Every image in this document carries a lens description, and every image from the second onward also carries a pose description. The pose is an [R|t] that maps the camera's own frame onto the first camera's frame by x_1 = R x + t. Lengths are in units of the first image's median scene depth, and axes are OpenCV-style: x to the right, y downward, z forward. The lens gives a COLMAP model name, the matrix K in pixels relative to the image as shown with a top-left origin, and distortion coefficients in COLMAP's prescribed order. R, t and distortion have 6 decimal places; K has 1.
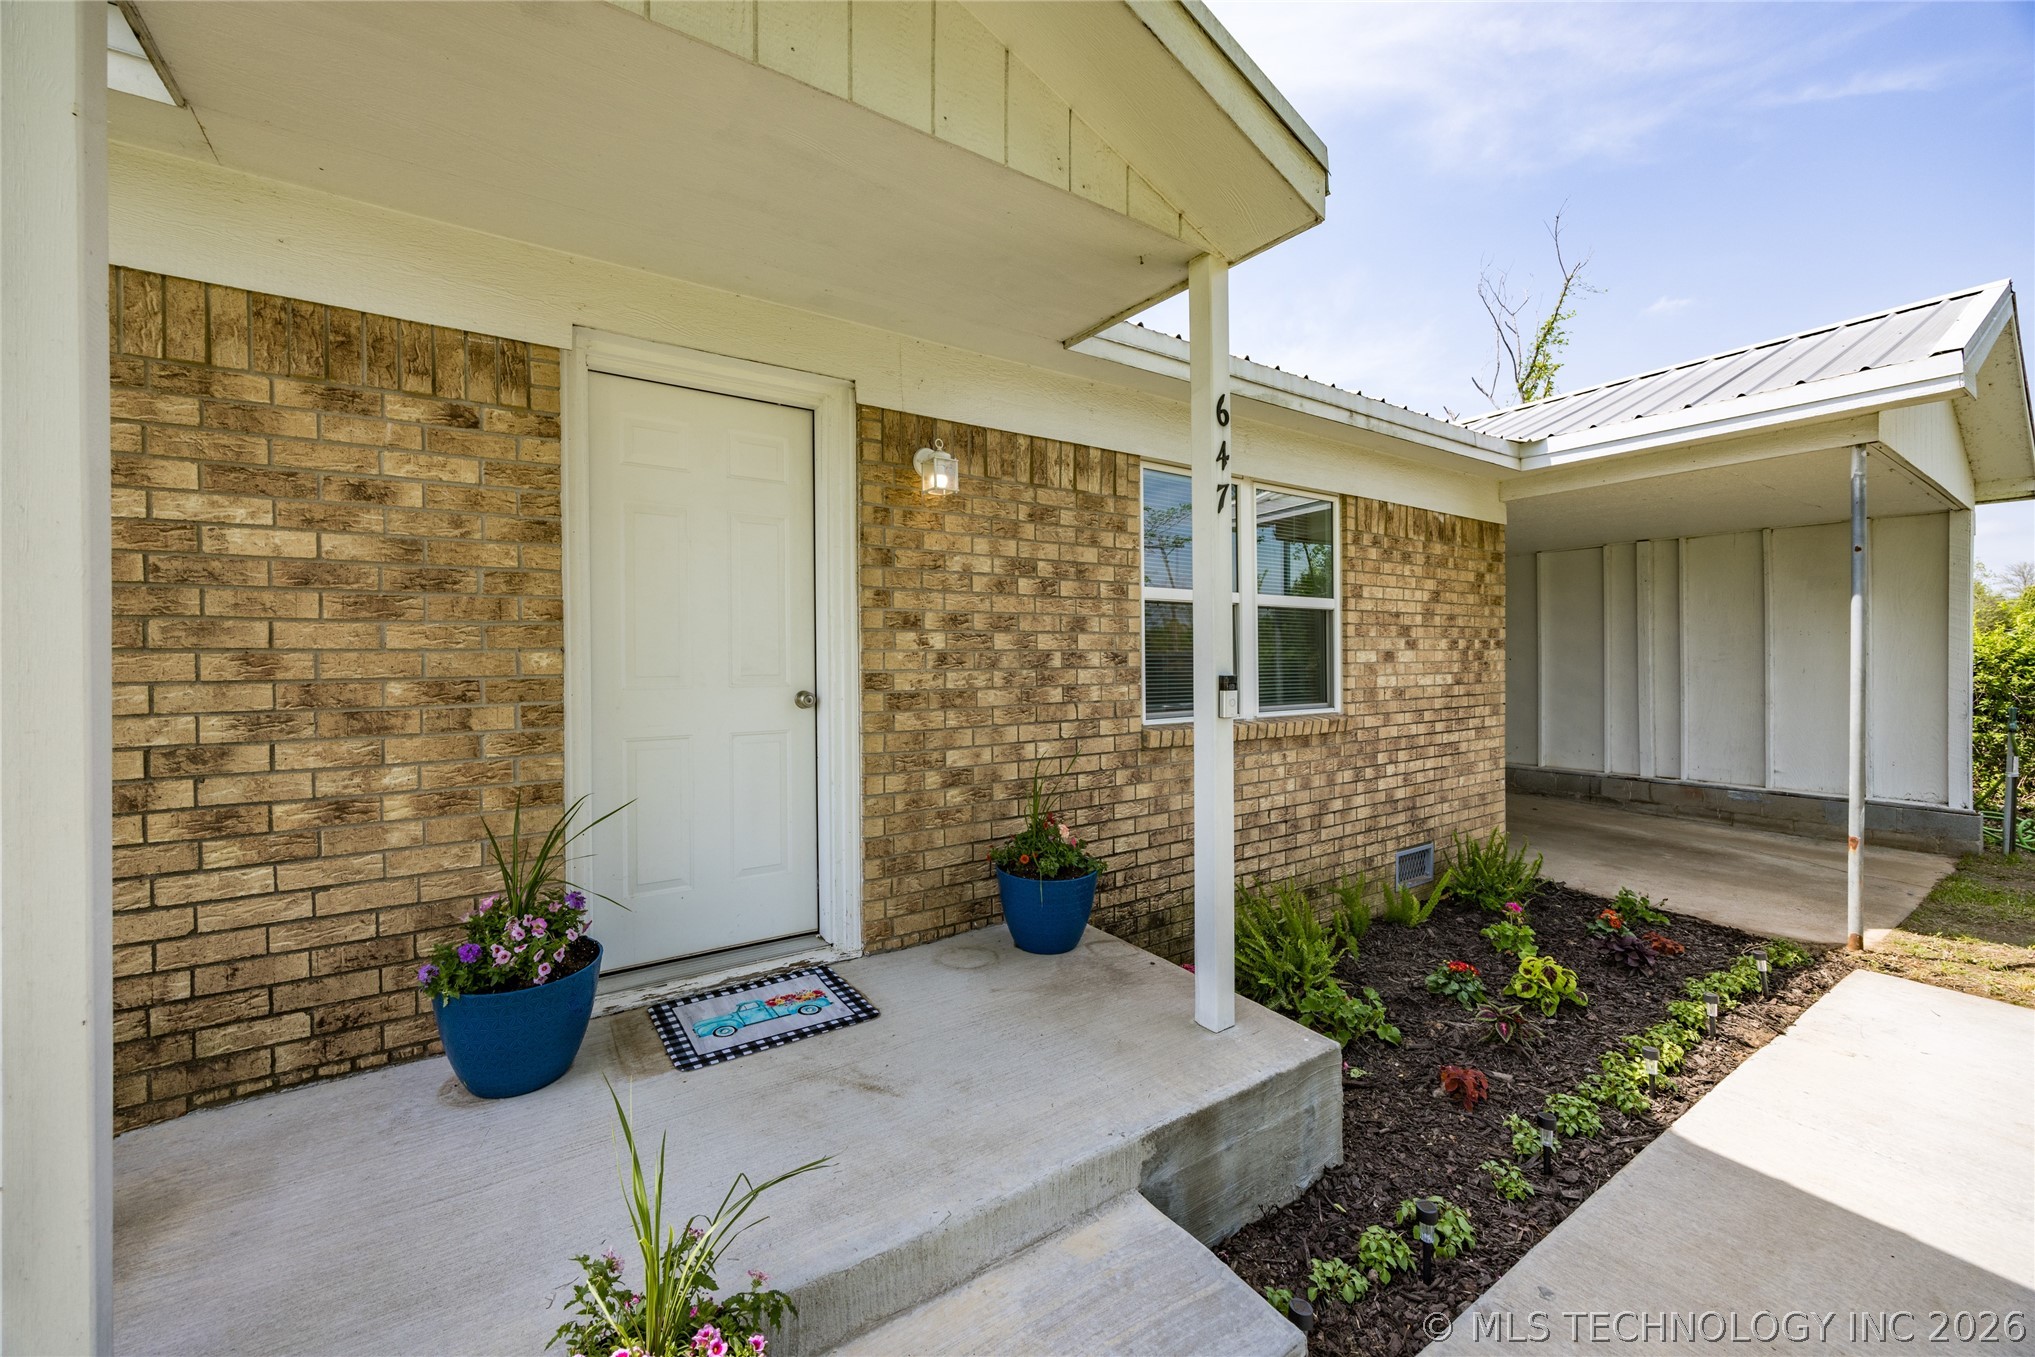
lens RADIAL K [[786.1, 0, 994.8], [0, 786.1, 667.7], [0, 0, 1]] dist [-0.002448, 0.000069]
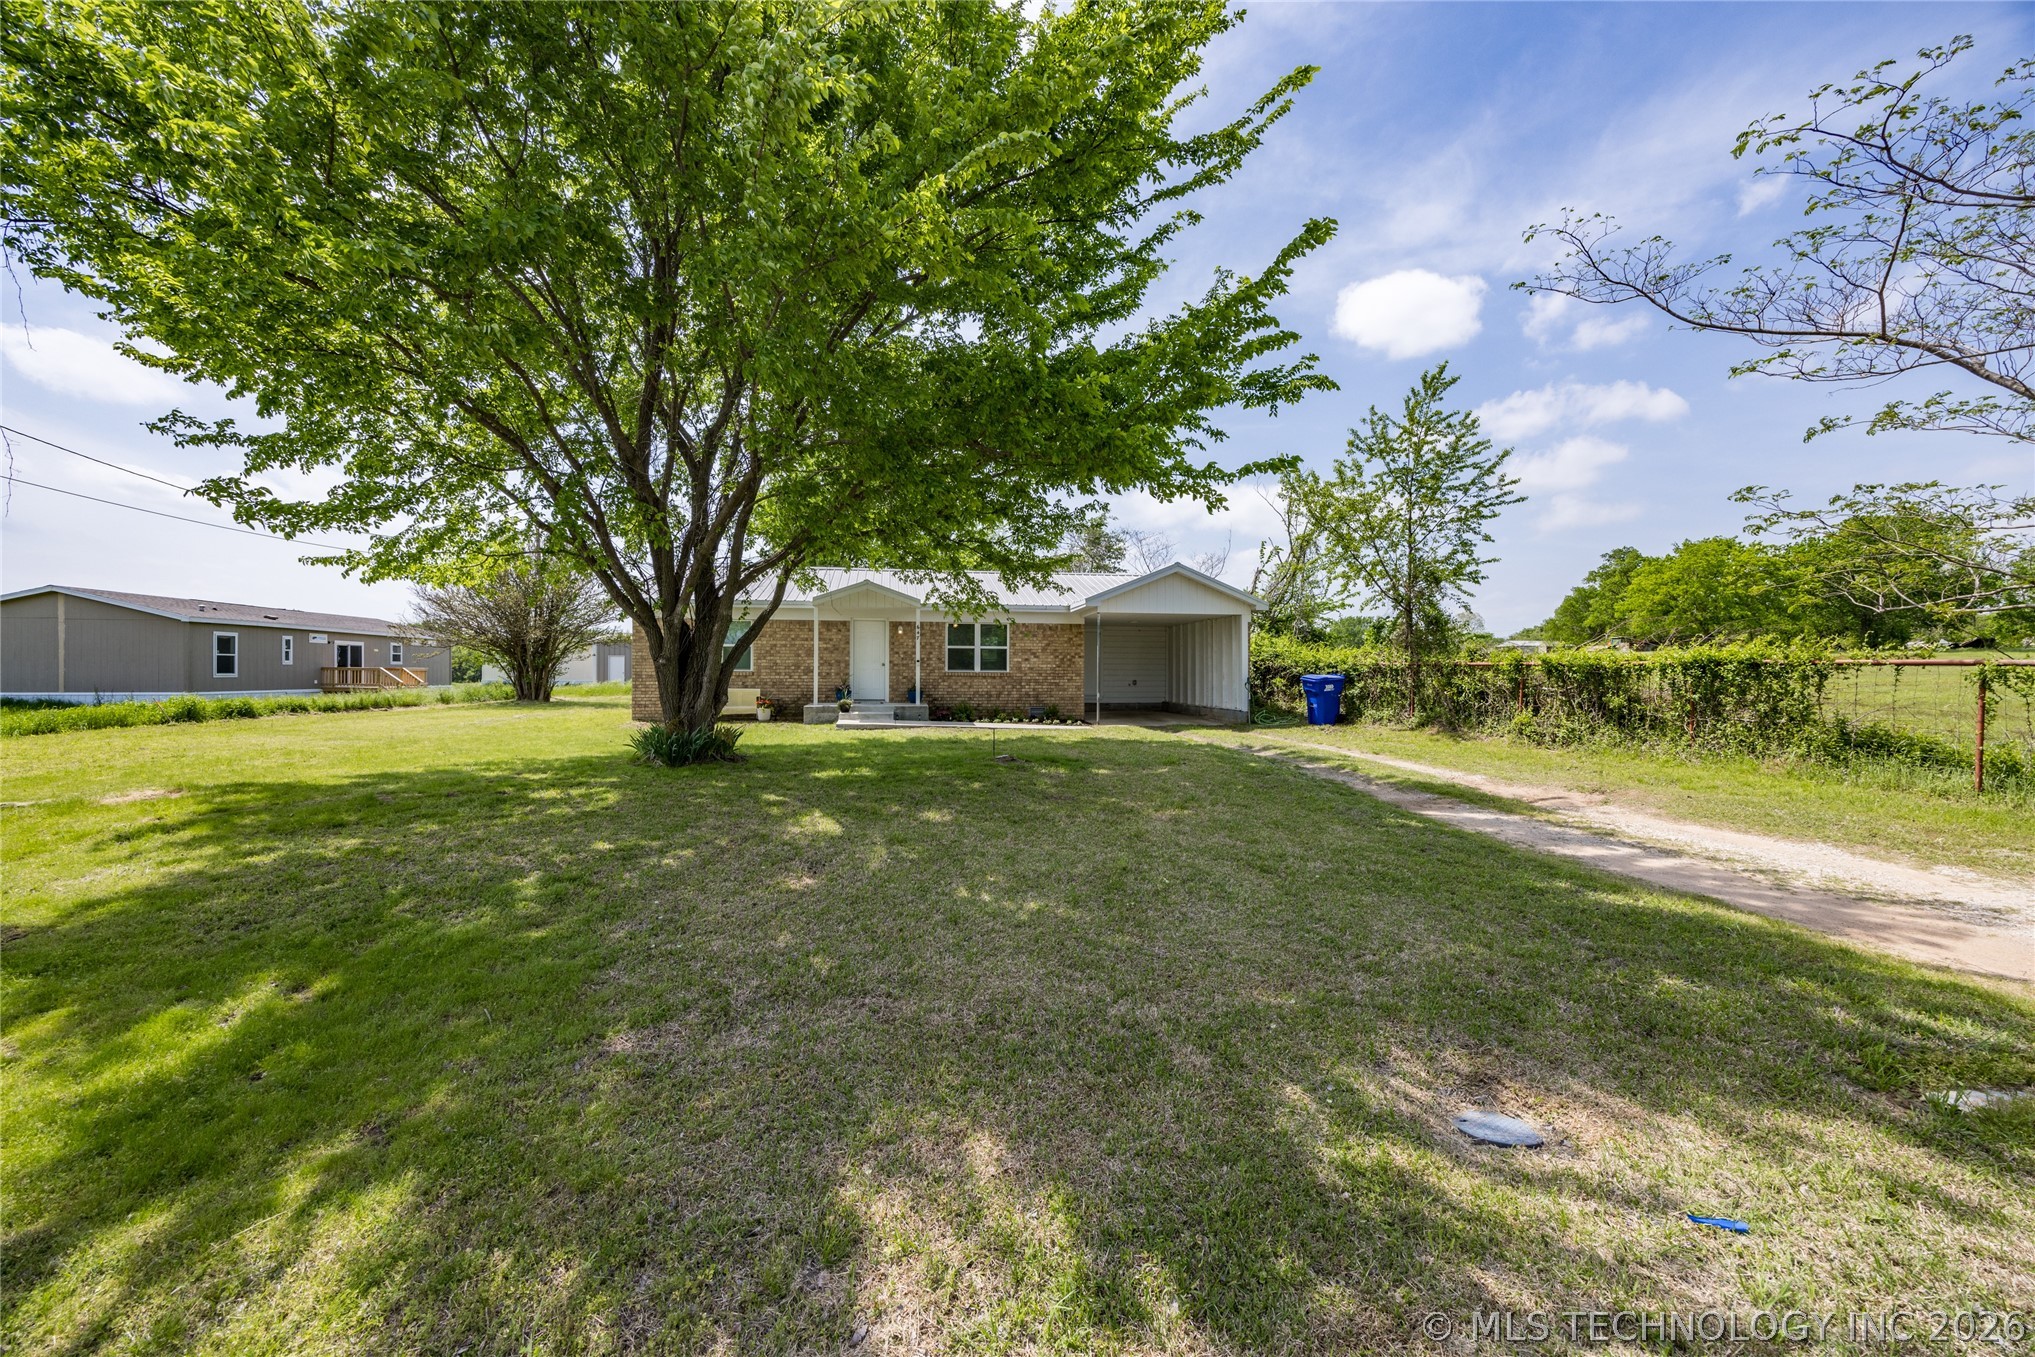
lens RADIAL K [[786.1, 0, 994.8], [0, 786.1, 667.7], [0, 0, 1]] dist [-0.002448, 0.000069]
pose [[0.906898, 0.008811, -0.421259, 2.390245], [-0.015407, 0.999806, -0.012257, 0.093191], [0.421069, 0.017606, 0.906858, -3.239078]]
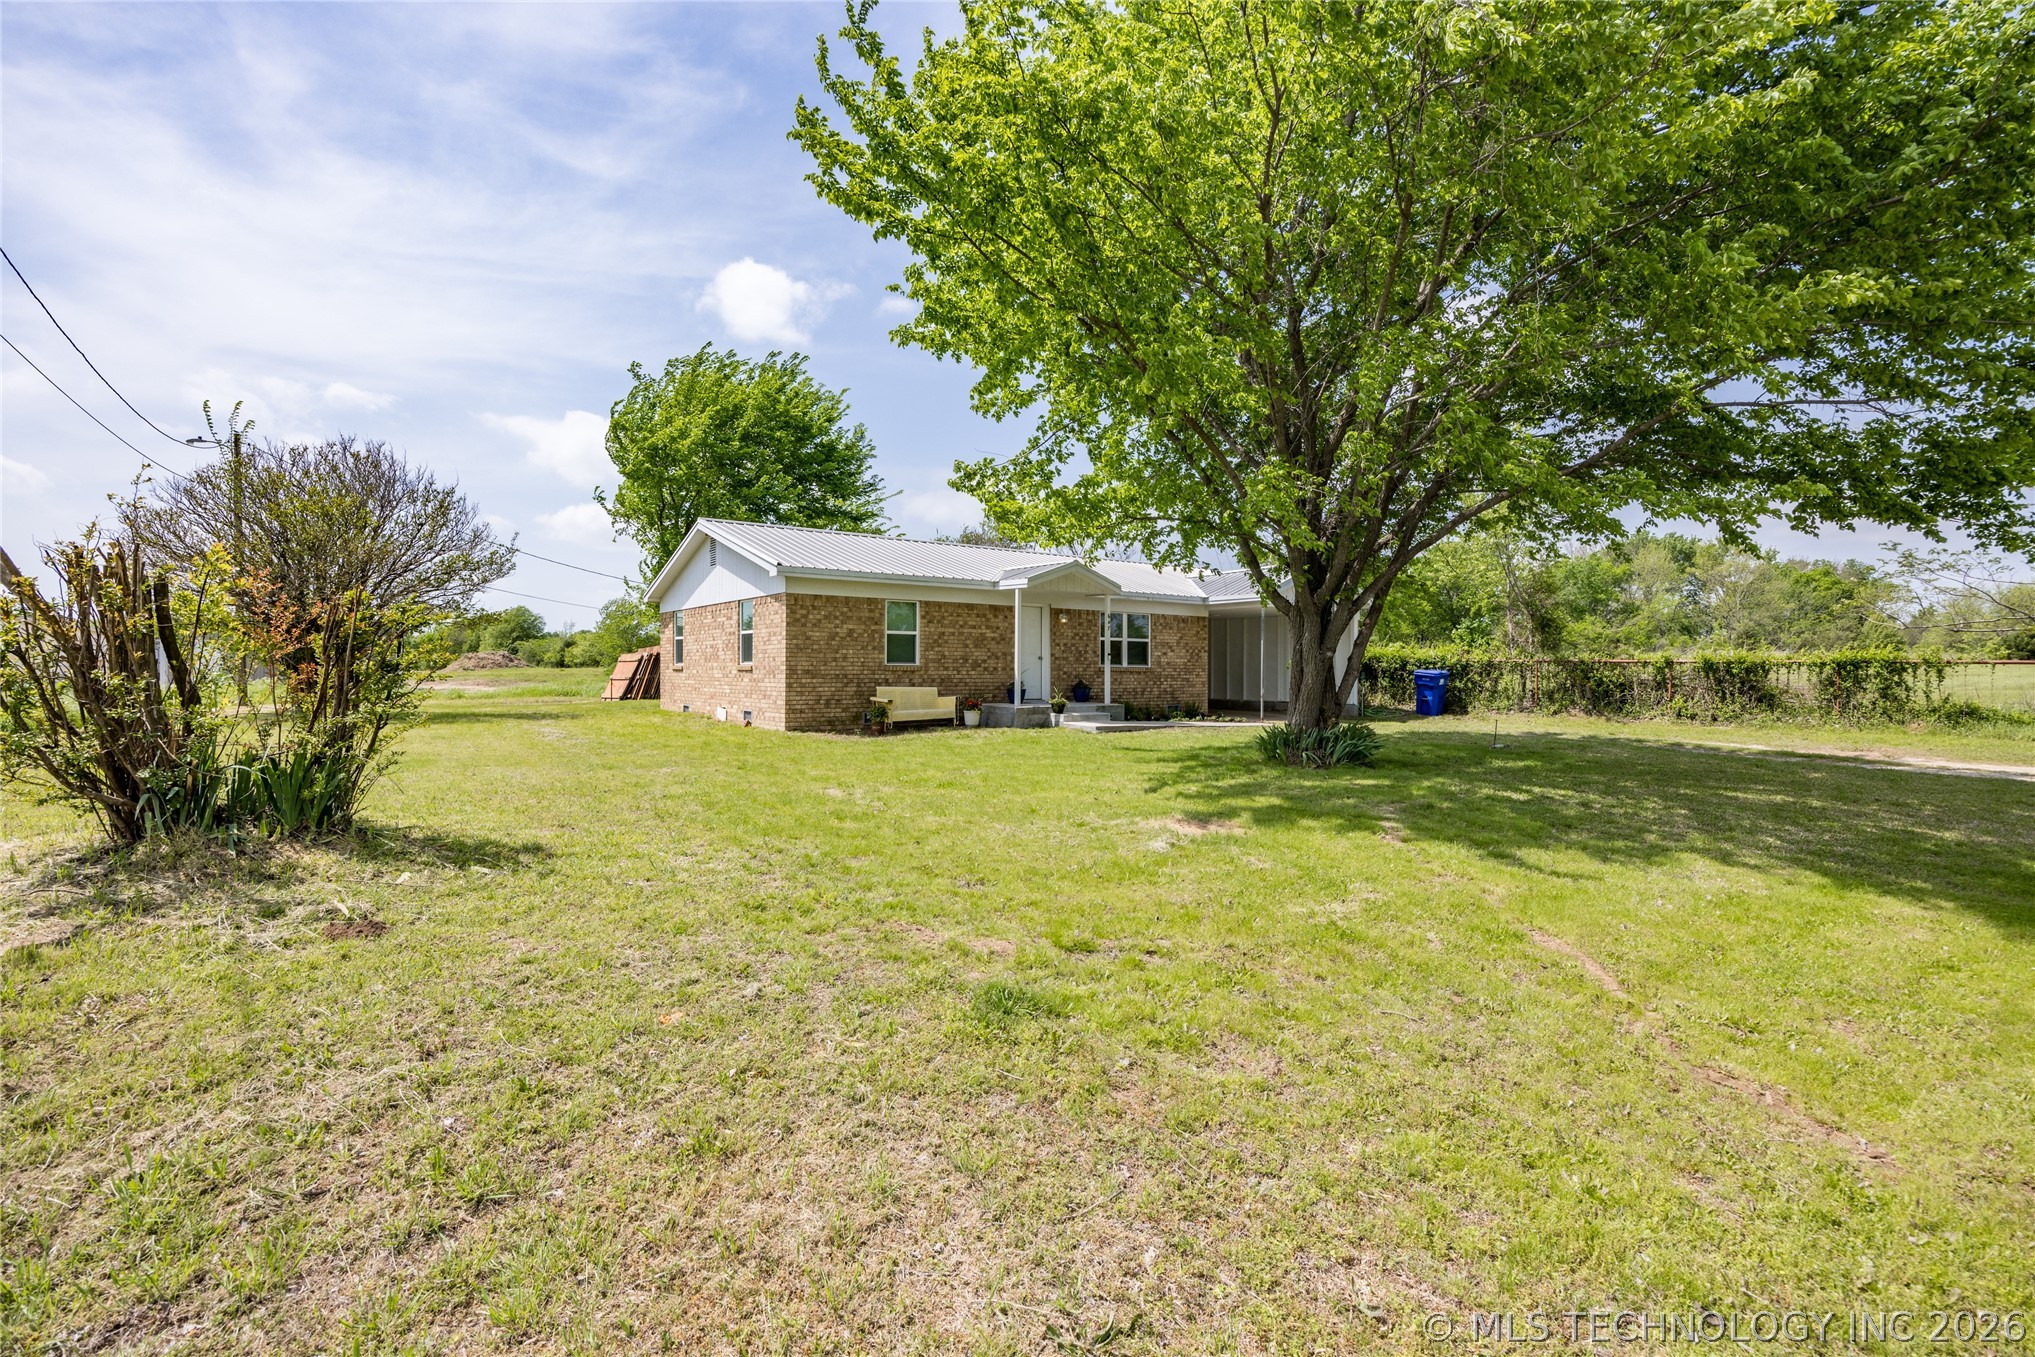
lens RADIAL K [[894.3, 0, 1017.5], [0, 894.3, 678.5], [0, 0, 1]] dist [-0.001130, -0.000167]
pose [[0.998464, 0.010520, 0.054401, -0.528992], [-0.010358, 0.999941, -0.003249, 0.148086], [-0.054432, 0.002681, 0.998514, -3.836788]]
